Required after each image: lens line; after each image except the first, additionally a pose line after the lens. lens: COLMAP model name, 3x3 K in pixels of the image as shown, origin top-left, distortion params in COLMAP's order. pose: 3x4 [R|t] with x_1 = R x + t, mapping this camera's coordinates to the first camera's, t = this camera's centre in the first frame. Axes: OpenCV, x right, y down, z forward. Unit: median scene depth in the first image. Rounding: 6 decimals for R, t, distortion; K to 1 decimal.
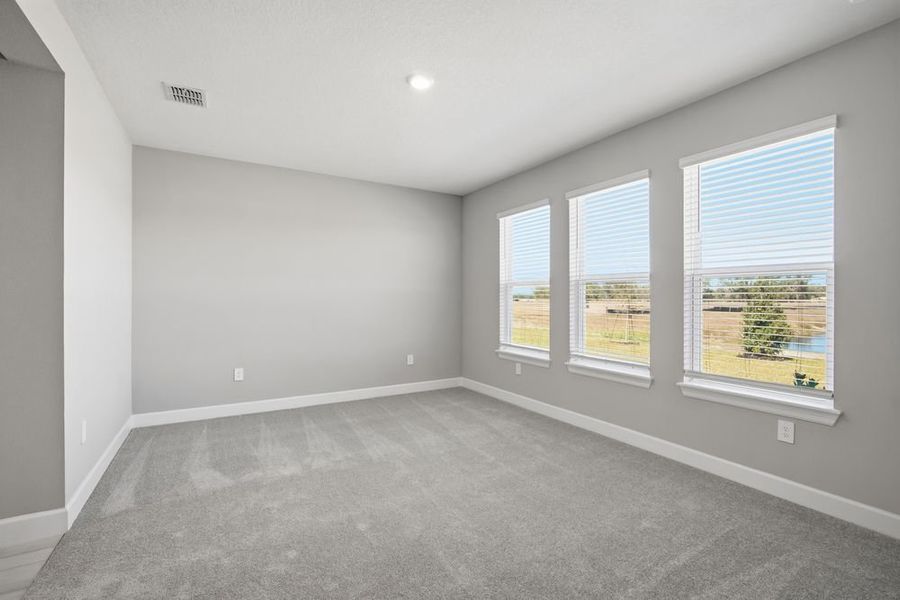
lens RADIAL K [[403.6, 0, 427.9], [0, 403.6, 294.1], [0, 0, 1]] dist [0.000197, 0.000035]
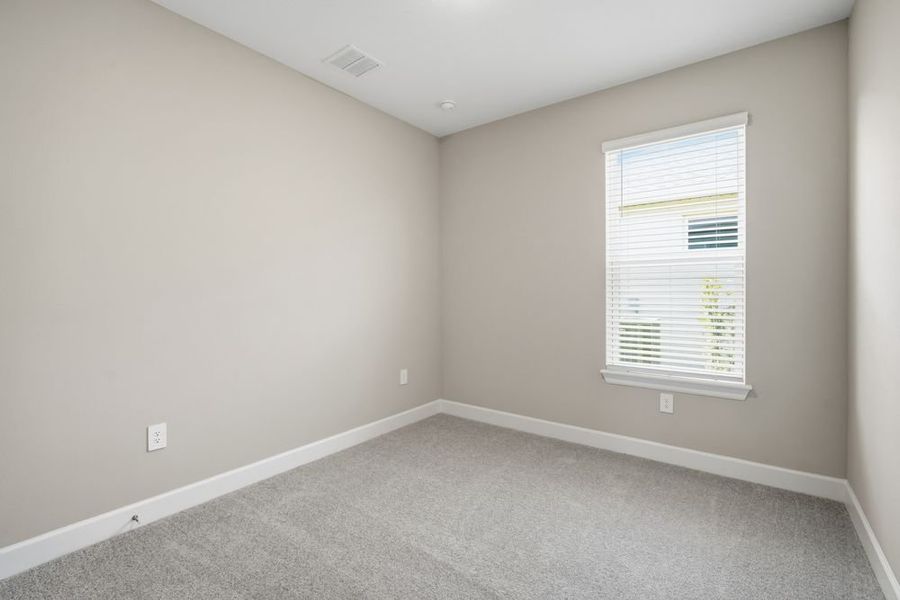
lens RADIAL K [[403.6, 0, 446.5], [0, 403.6, 303.6], [0, 0, 1]] dist [0.000197, 0.000035]
pose [[0.911257, -0.026626, 0.410977, -0.289157], [0.006448, 0.998708, 0.050408, 0.004854], [-0.411788, -0.043284, 0.910251, 0.542533]]
